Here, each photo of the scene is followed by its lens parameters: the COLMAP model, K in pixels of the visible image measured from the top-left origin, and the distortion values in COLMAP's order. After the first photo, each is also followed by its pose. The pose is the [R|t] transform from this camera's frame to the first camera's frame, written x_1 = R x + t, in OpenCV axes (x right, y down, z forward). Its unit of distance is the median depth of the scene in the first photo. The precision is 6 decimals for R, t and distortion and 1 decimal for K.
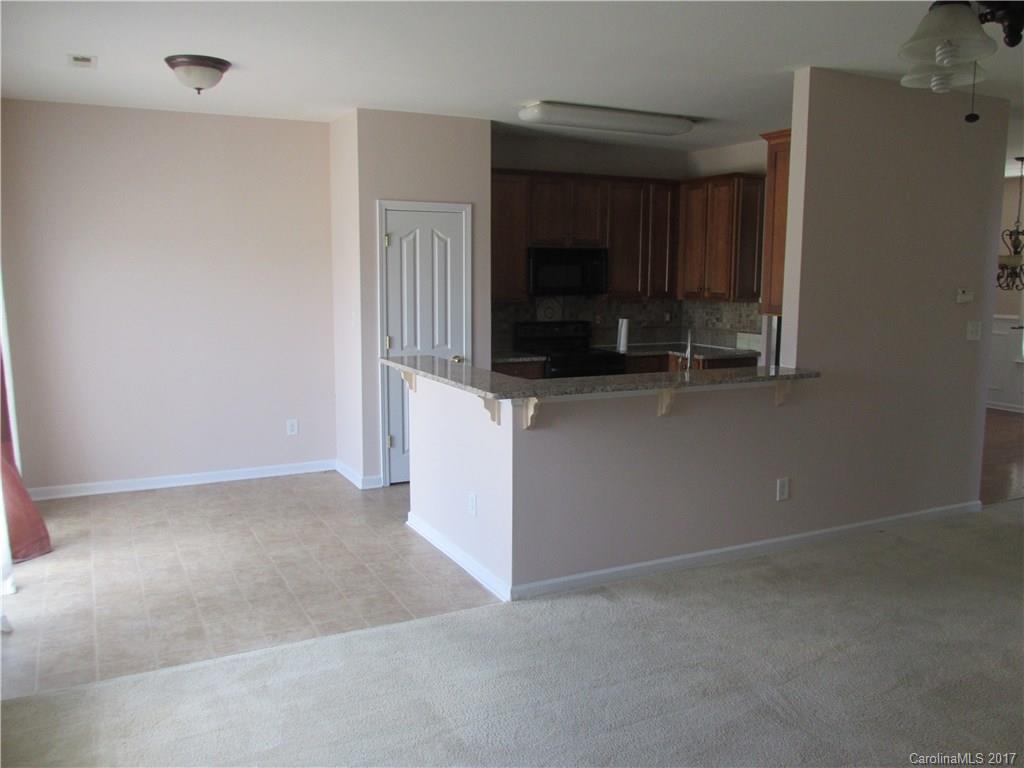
lens RADIAL K [[851.4, 0, 512.0], [0, 851.4, 384.0], [0, 0, 1]] dist [-0.036591, 0.009017]
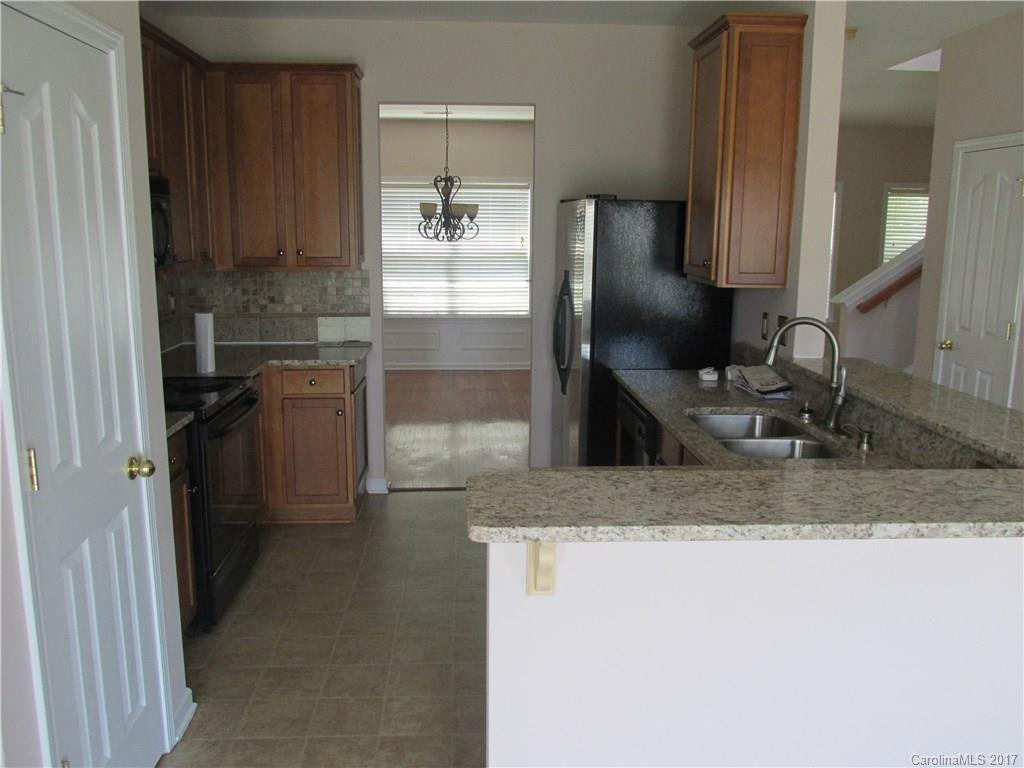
lens RADIAL K [[851.4, 0, 512.0], [0, 851.4, 384.0], [0, 0, 1]] dist [-0.036591, 0.009017]
pose [[0.397374, -0.167986, 0.902150, -0.268962], [0.118570, 0.984260, 0.131049, -0.076907], [-0.909964, 0.054893, 0.411037, 0.592725]]
